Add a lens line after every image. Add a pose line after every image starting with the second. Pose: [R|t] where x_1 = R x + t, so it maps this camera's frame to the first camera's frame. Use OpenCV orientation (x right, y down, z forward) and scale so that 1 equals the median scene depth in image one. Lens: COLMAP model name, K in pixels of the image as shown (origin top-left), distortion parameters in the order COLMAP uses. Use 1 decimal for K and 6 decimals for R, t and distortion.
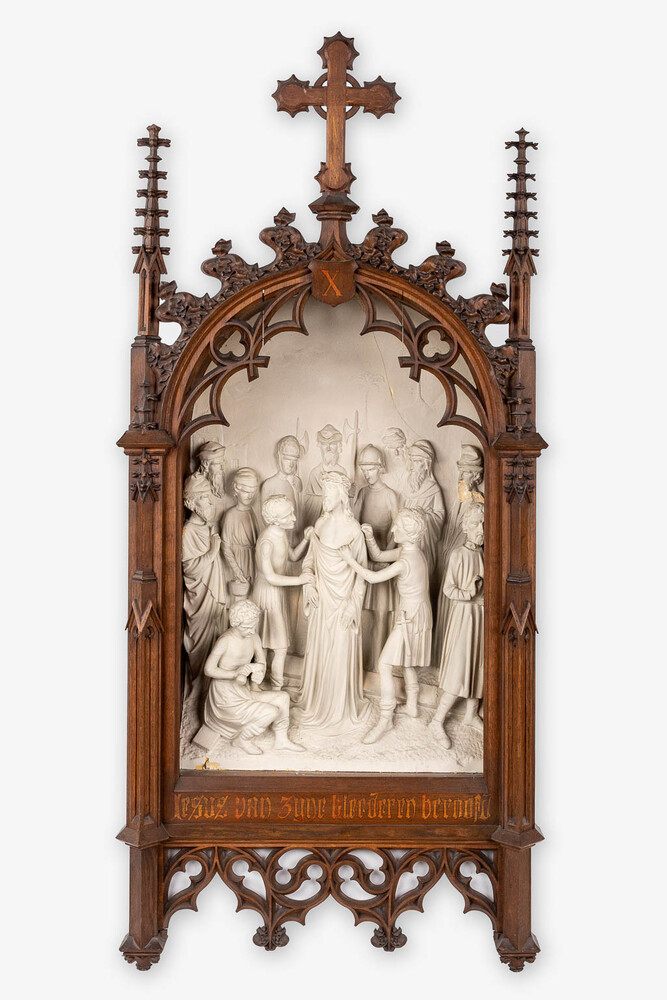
lens RADIAL K [[1020.4, 0, 333.5], [0, 1020.4, 500.0], [0, 0, 1]] dist [-0.000171, 0.187971]
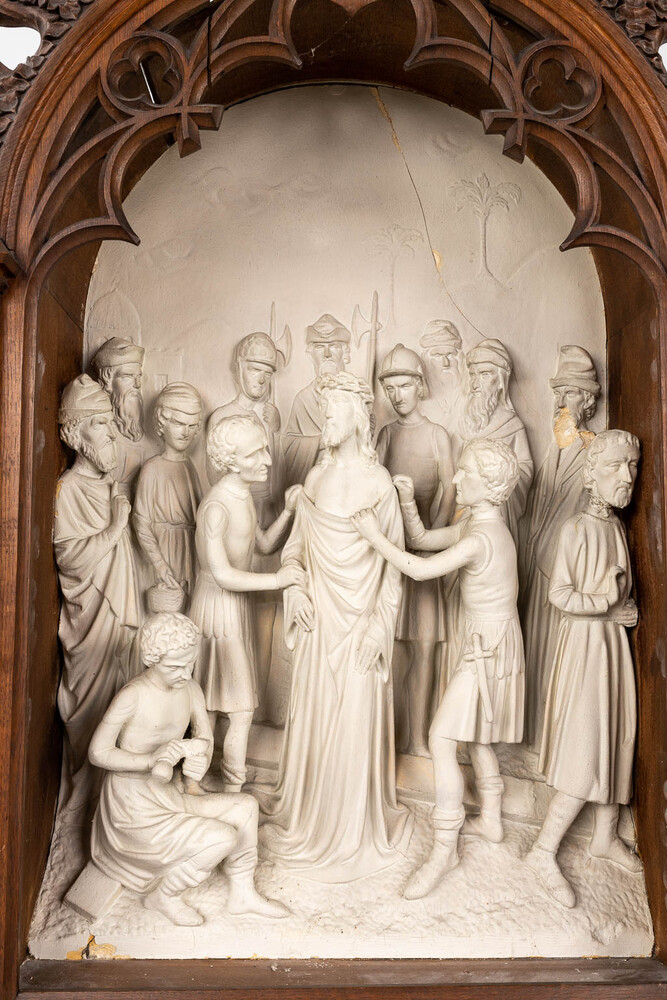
lens RADIAL K [[1020.4, 0, 333.5], [0, 1020.4, 500.0], [0, 0, 1]] dist [-0.000171, 0.187971]
pose [[0.998932, 0.001423, 0.046177, -0.028713], [0.002354, 0.996660, -0.081632, 0.080292], [-0.046139, 0.081654, 0.995592, 0.463521]]
